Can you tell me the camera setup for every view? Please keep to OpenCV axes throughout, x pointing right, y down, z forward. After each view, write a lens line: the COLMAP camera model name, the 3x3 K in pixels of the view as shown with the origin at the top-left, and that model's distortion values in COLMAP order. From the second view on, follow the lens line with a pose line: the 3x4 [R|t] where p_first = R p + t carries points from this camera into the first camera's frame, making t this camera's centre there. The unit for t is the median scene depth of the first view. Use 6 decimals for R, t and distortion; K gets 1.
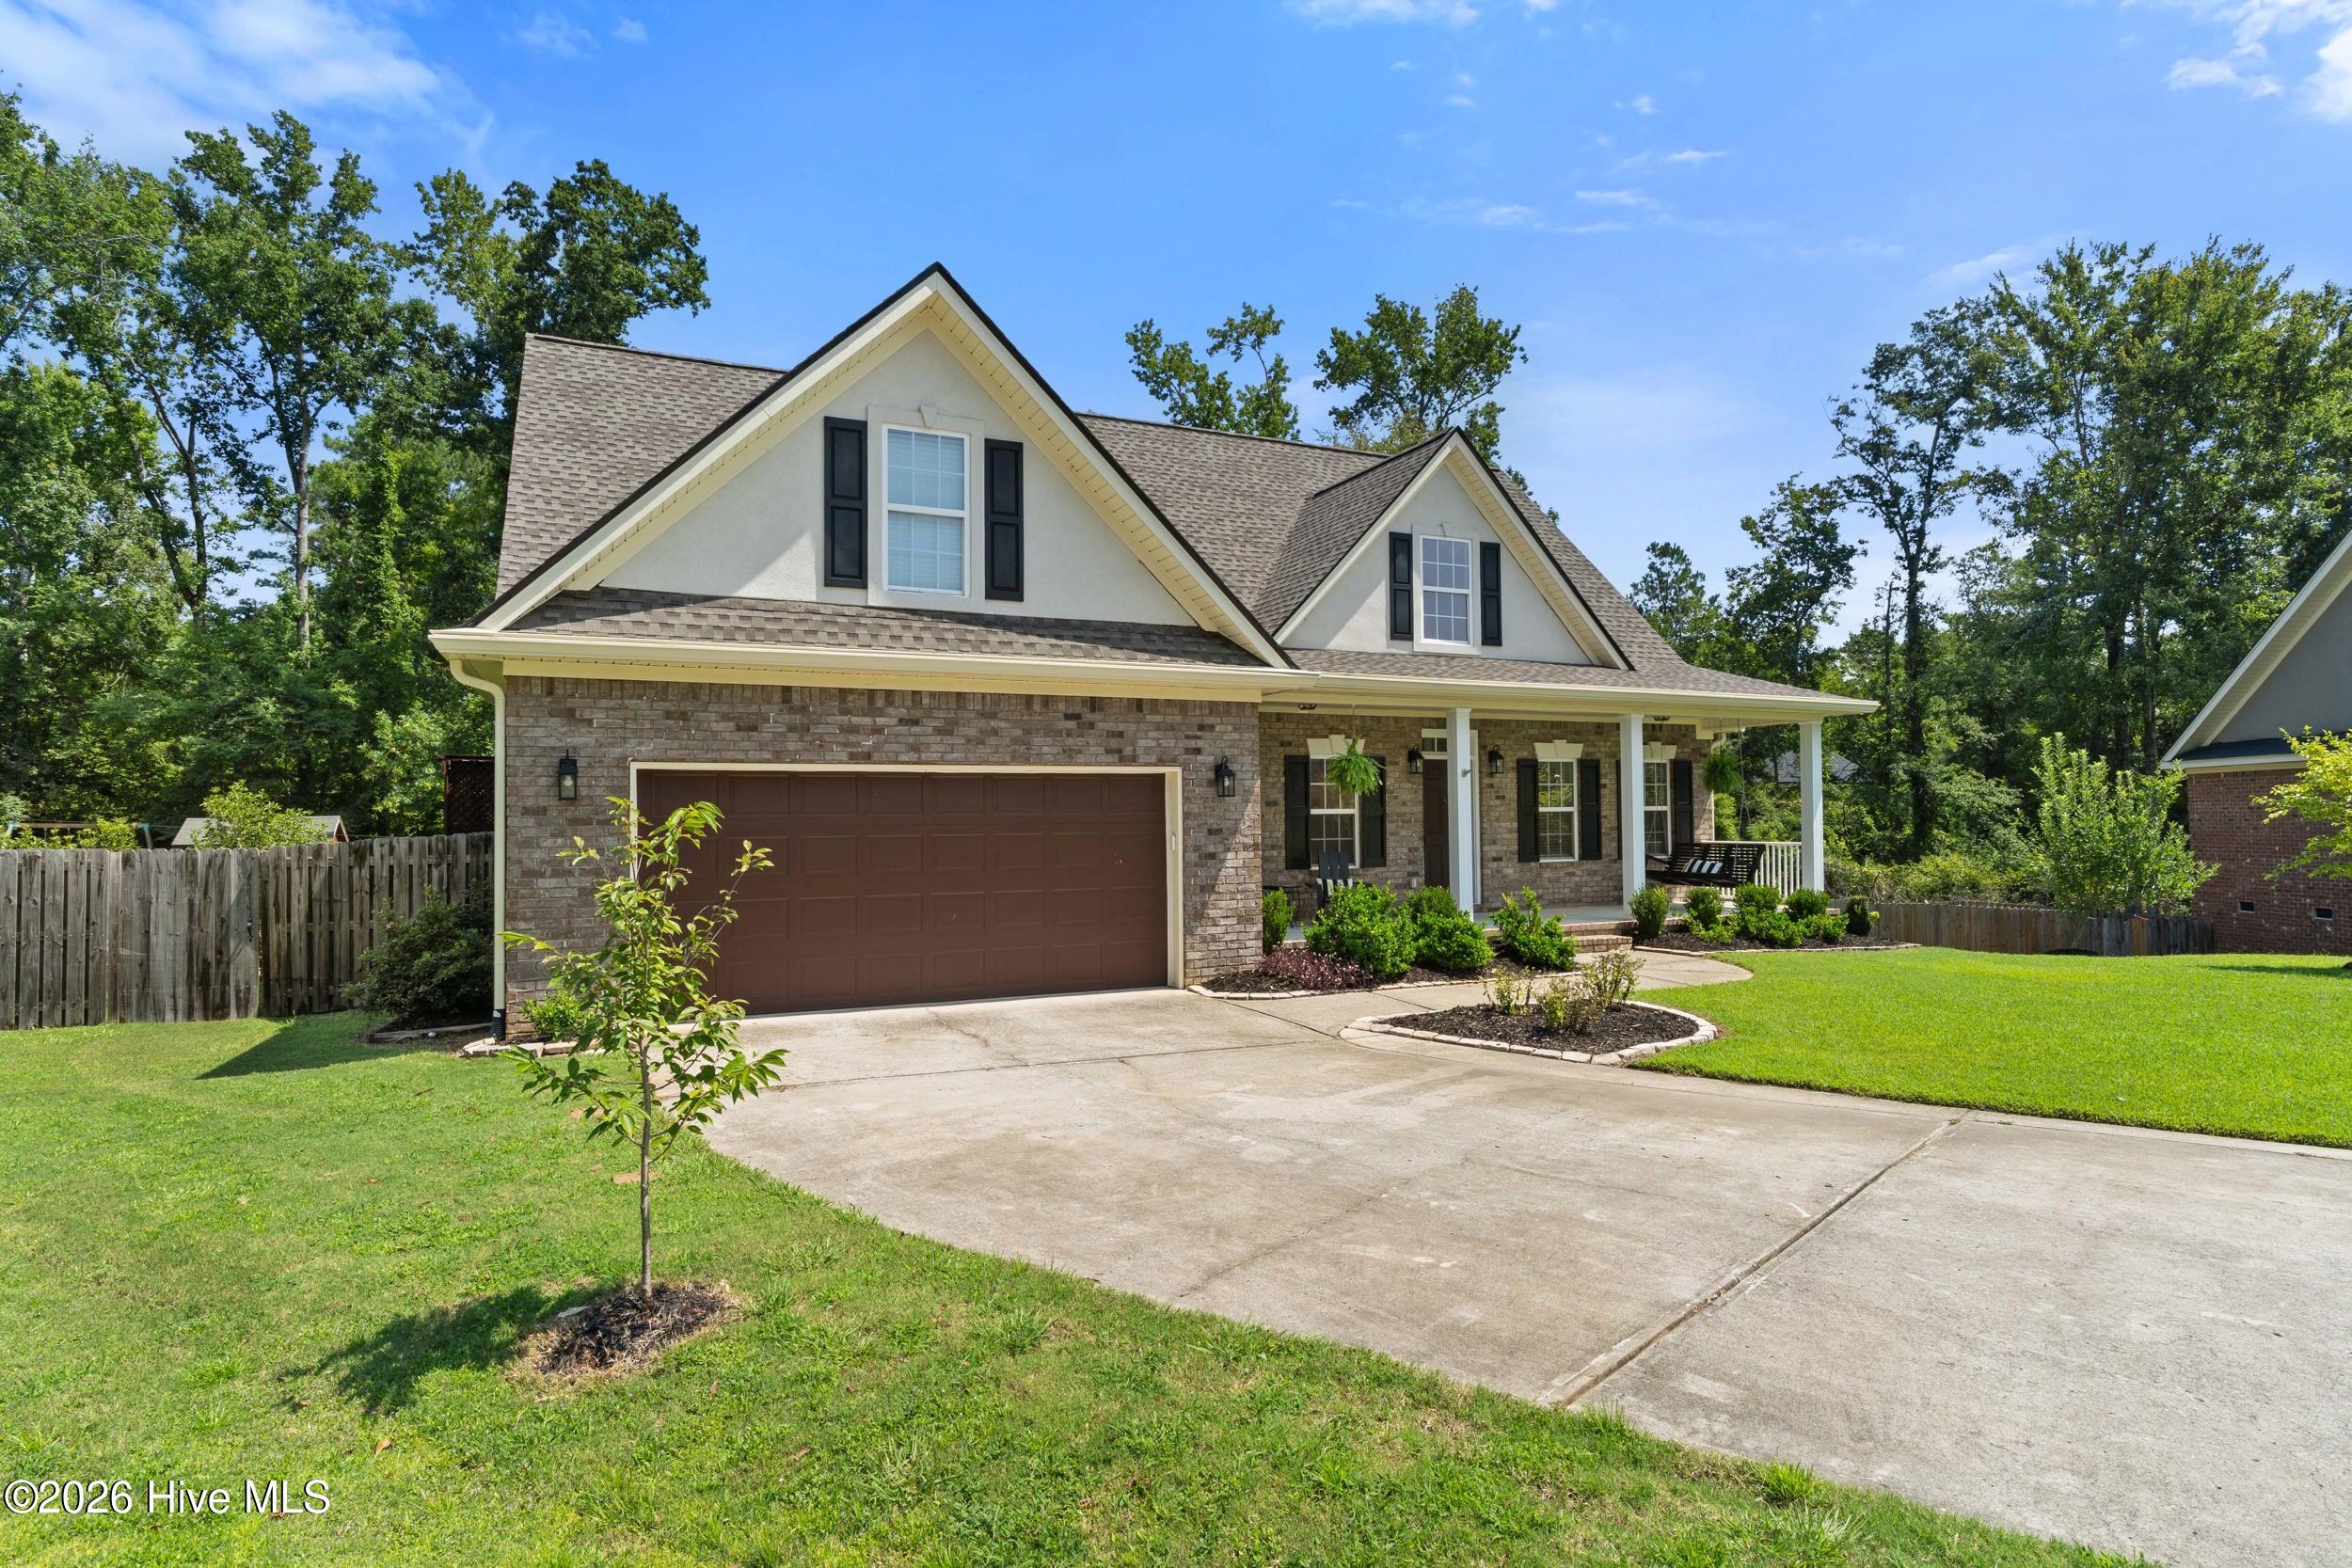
lens RADIAL K [[1207.9, 0, 1161.7], [0, 1207.9, 785.8], [0, 0, 1]] dist [-0.005091, 0.001548]
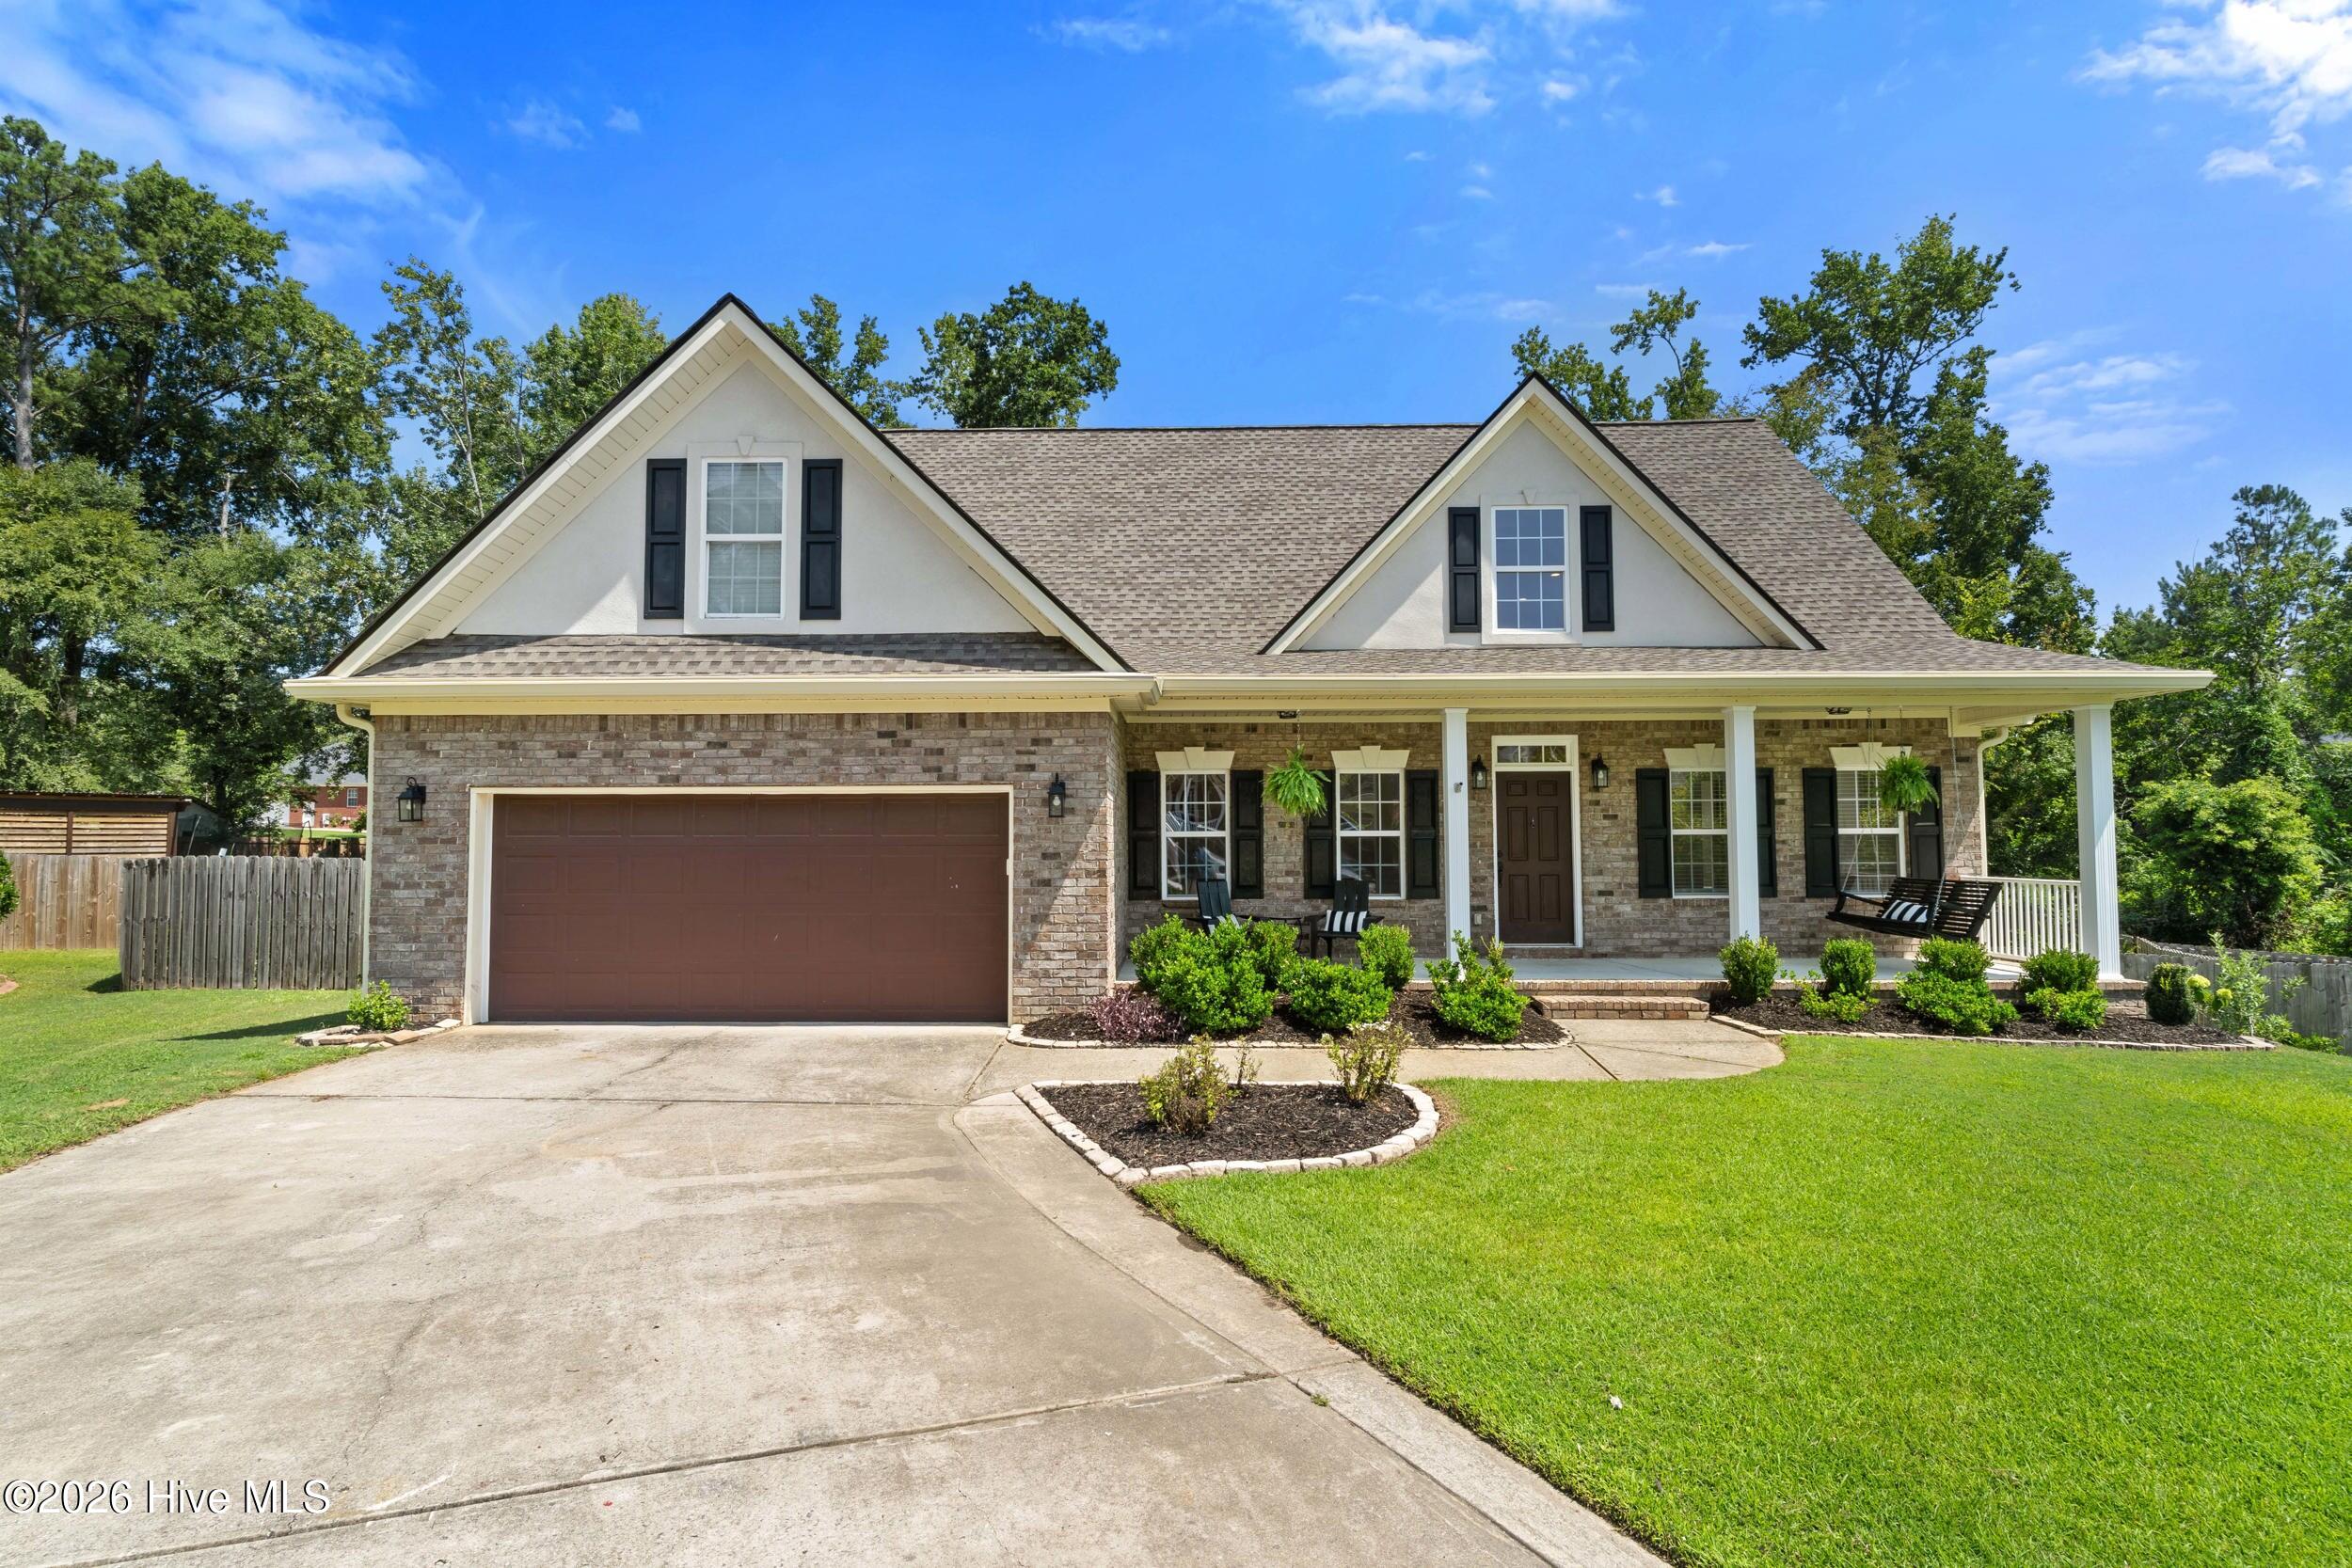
lens RADIAL K [[1116.5, 0, 1164.9], [0, 1116.5, 786.8], [0, 0, 1]] dist [0.003230, -0.000031]
pose [[0.901160, -0.013710, -0.433270, 0.423182], [0.006130, 0.999803, -0.018887, 0.002118], [0.433444, 0.014365, 0.901066, 0.243280]]
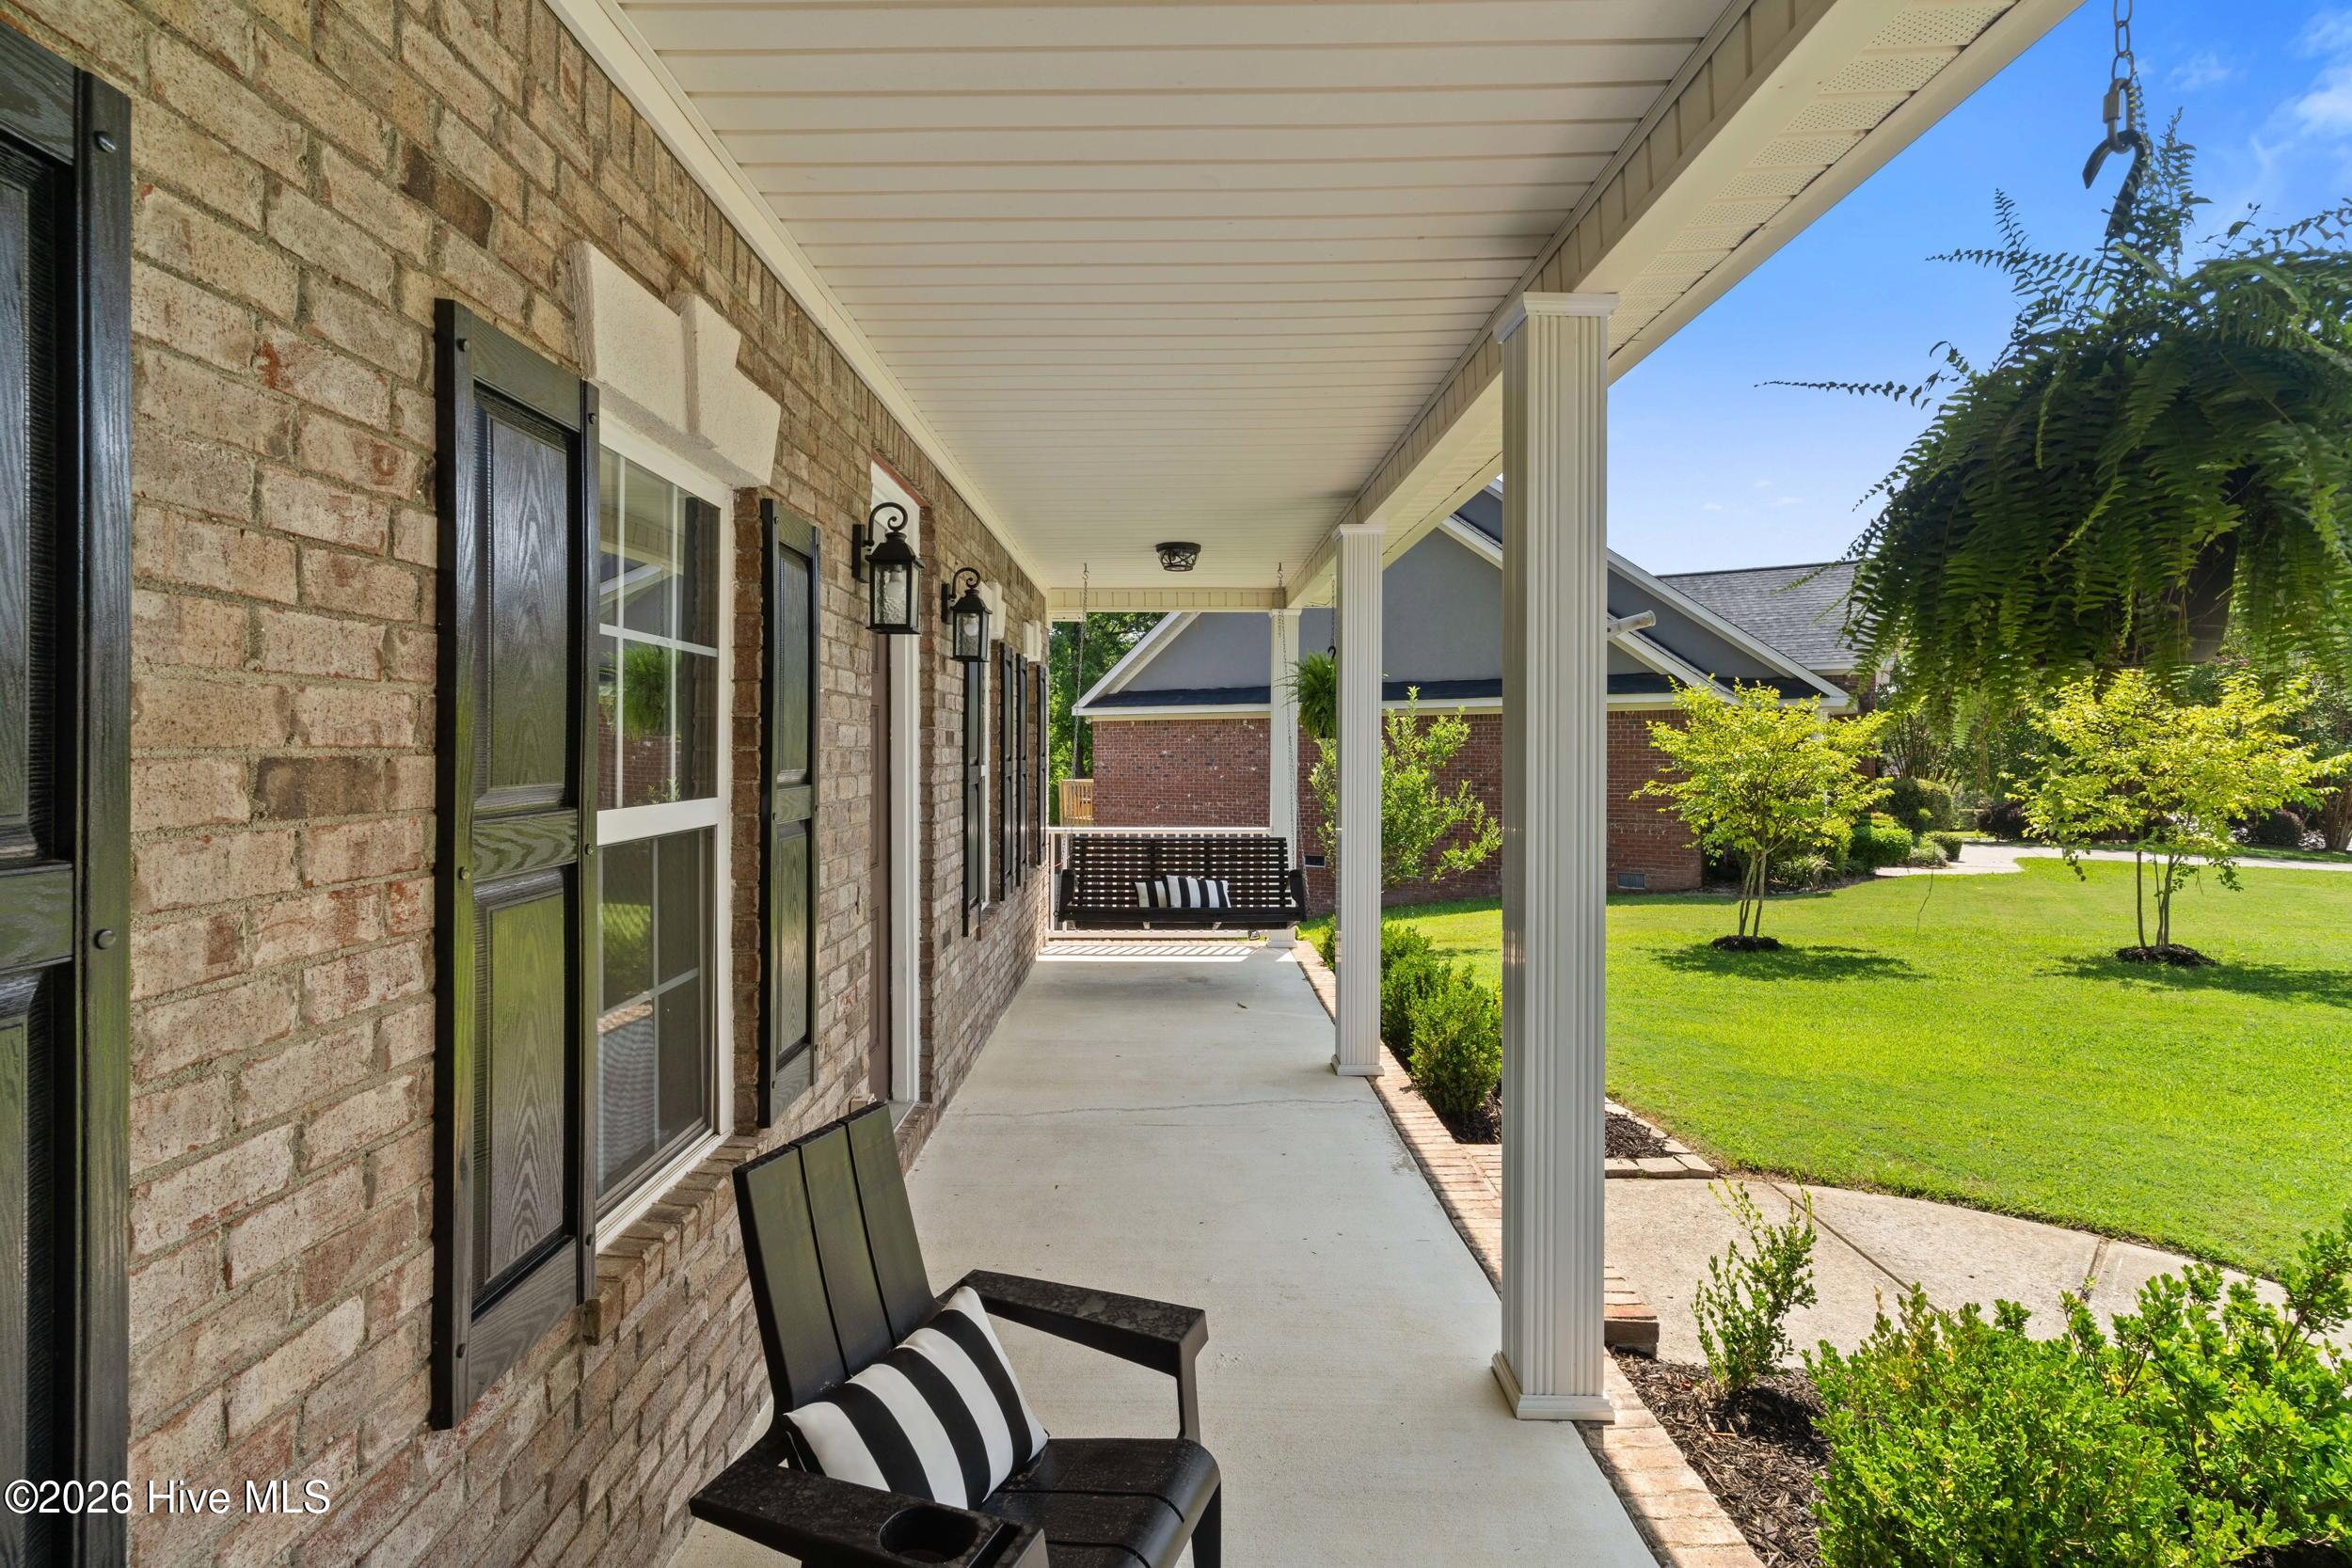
lens RADIAL K [[1141.2, 0, 1152.6], [0, 1141.2, 750.7], [0, 0, 1]] dist [0.007519, -0.000003]
pose [[0.427335, 0.004233, 0.904083, 0.047247], [-0.025588, 0.999645, 0.007414, 0.011615], [-0.903731, -0.026302, 0.427292, 1.040821]]
